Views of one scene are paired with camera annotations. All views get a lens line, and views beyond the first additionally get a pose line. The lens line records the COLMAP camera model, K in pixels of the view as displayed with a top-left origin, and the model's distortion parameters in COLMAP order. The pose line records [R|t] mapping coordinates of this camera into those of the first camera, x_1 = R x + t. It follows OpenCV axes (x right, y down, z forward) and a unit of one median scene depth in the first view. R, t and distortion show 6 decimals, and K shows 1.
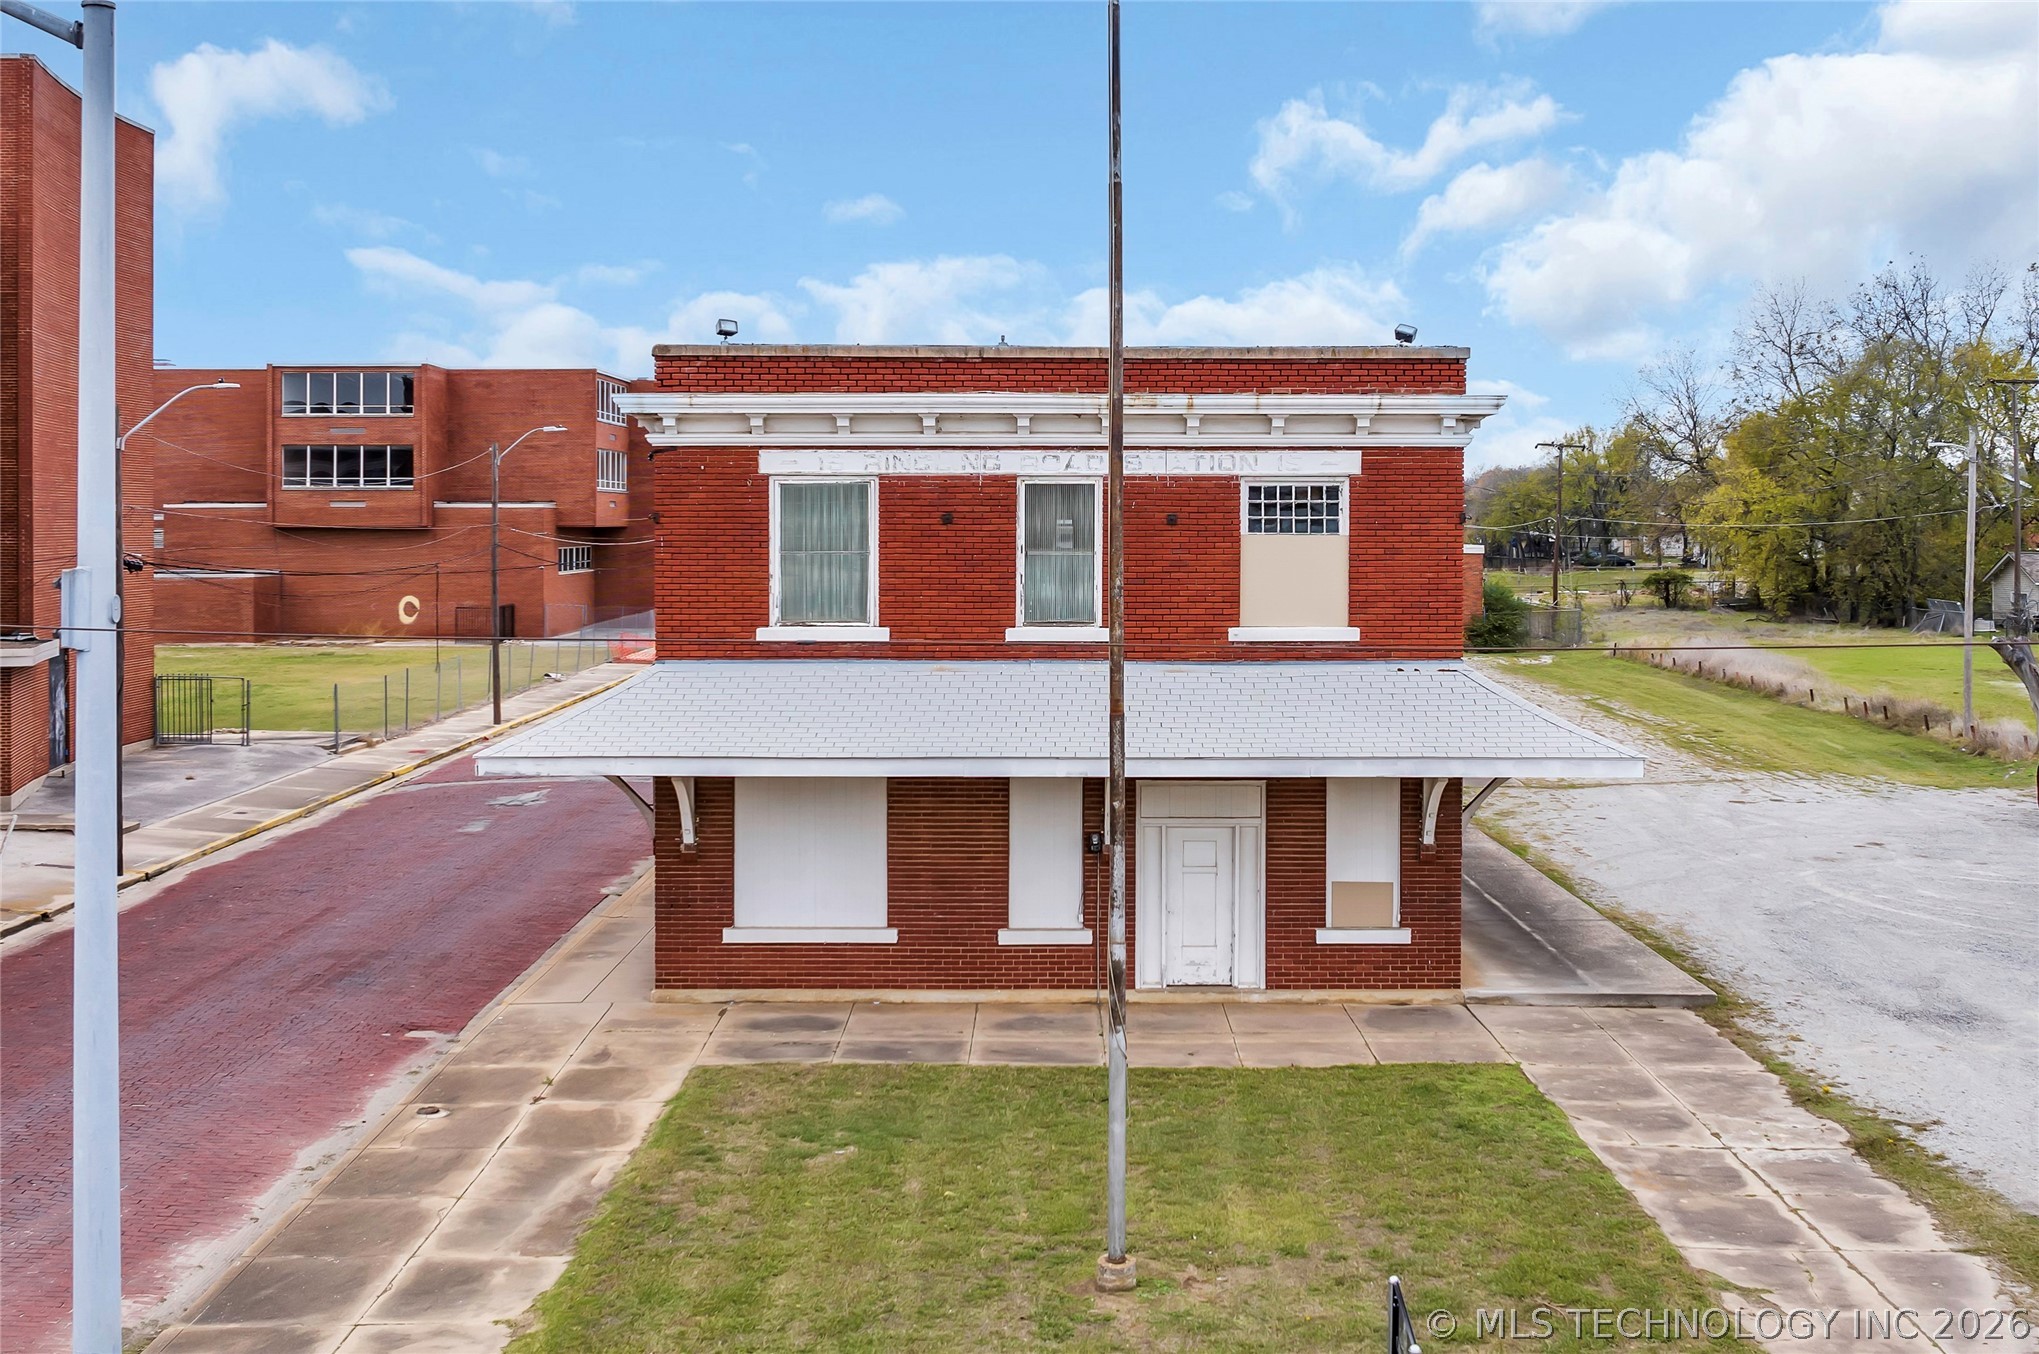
lens RADIAL K [[2166.8, 0, 1012.3], [0, 2166.8, 659.5], [0, 0, 1]] dist [0.017979, 0.000000]
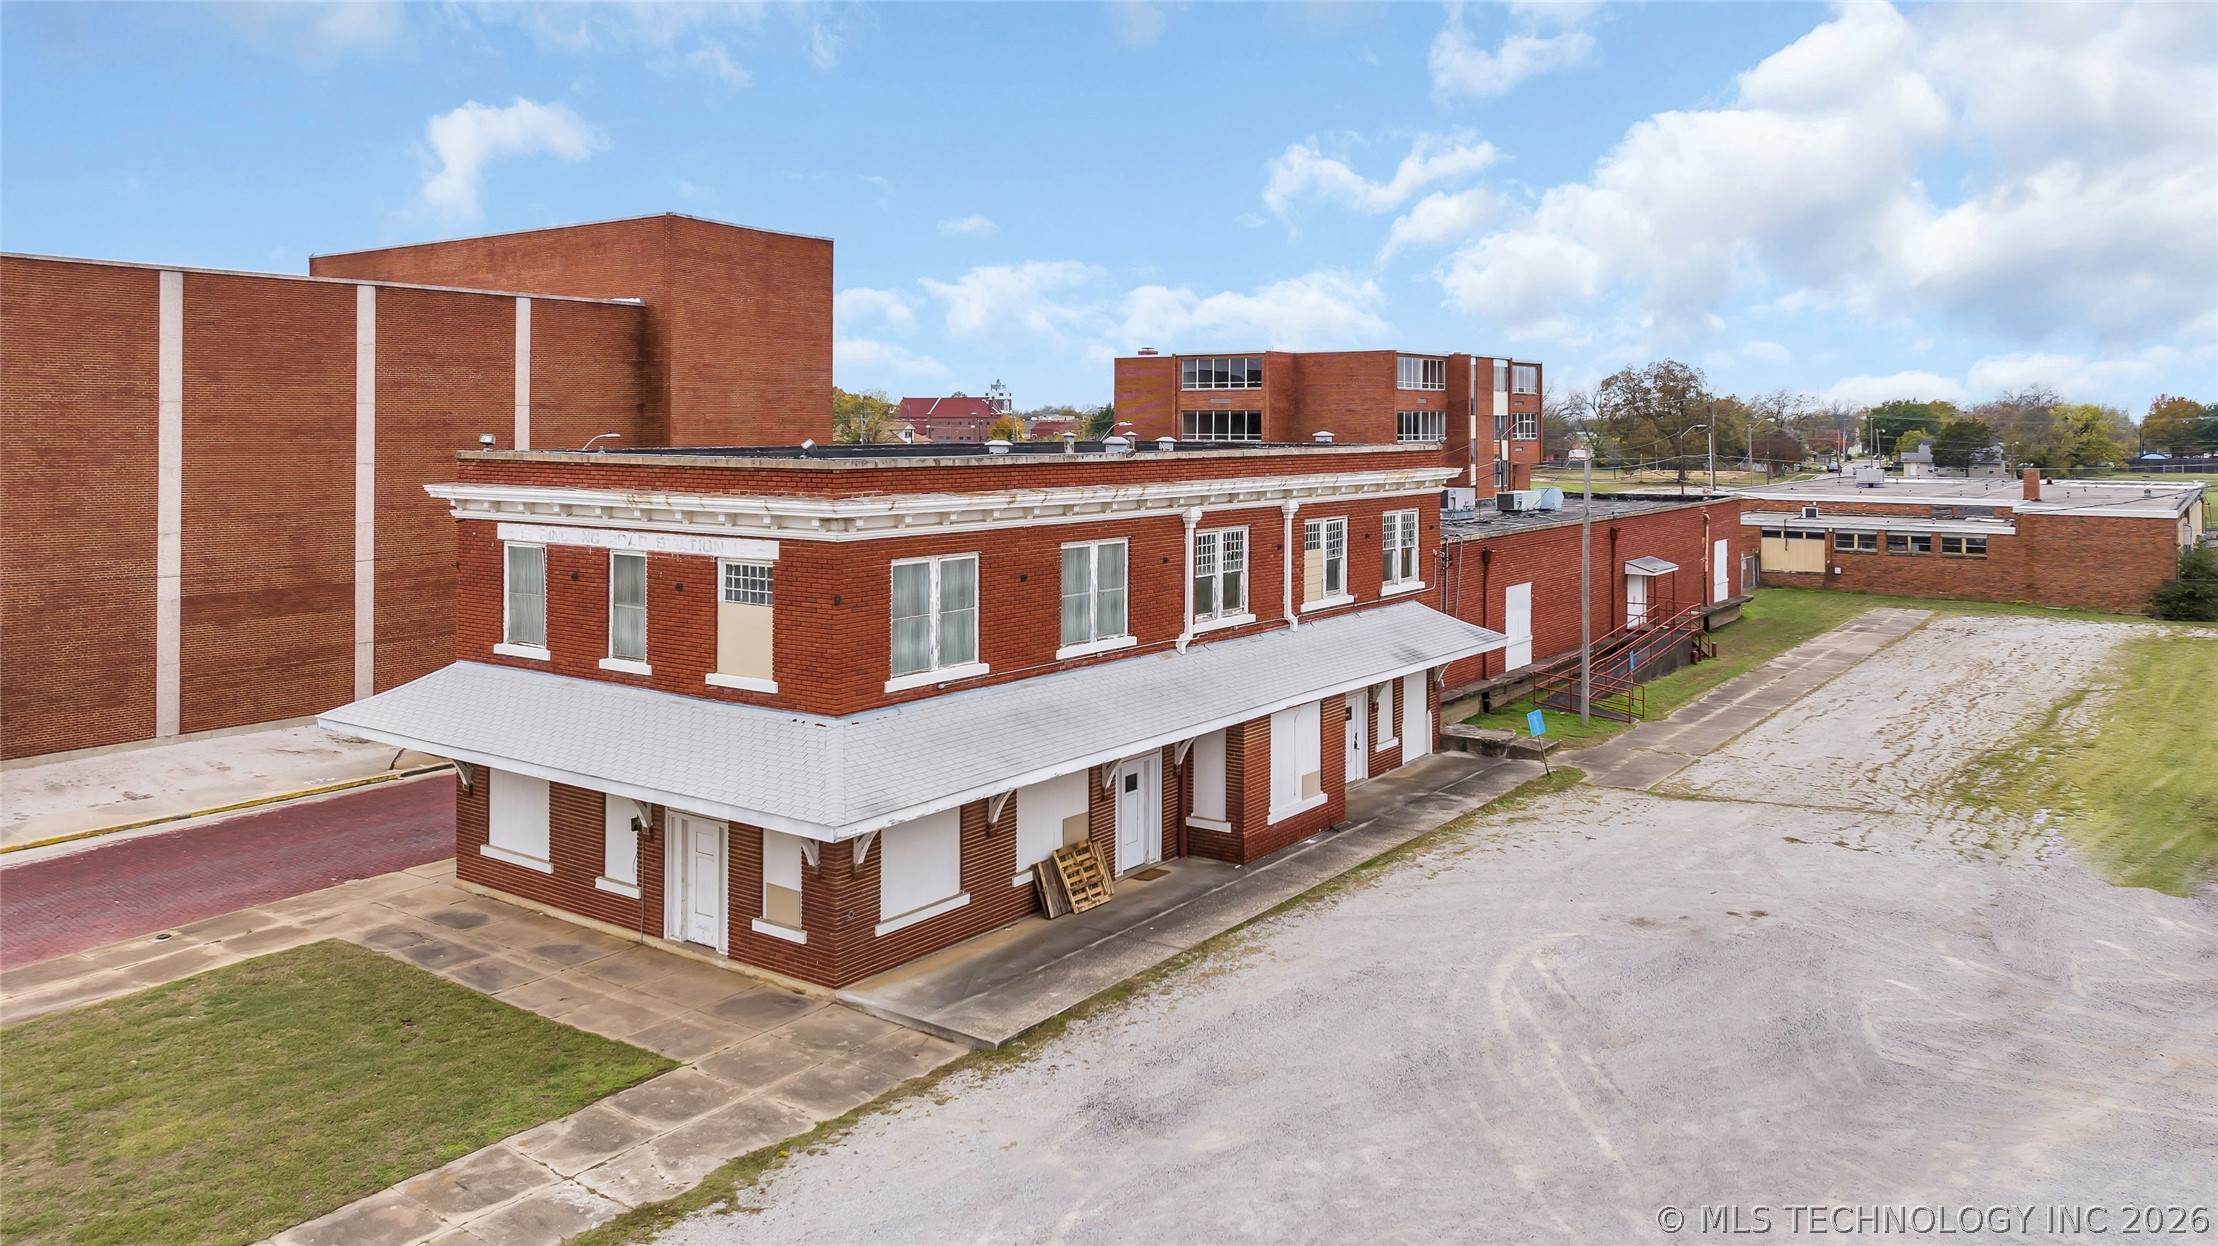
lens RADIAL K [[1642.2, 0, 1054.3], [0, 1642.2, 437.6], [0, 0, 1]] dist [-0.009298, 0.002457]
pose [[0.817838, 0.004947, -0.575428, 0.399104], [-0.037432, 0.998303, -0.044617, -0.056989], [0.574230, 0.058029, 0.816635, 0.146184]]
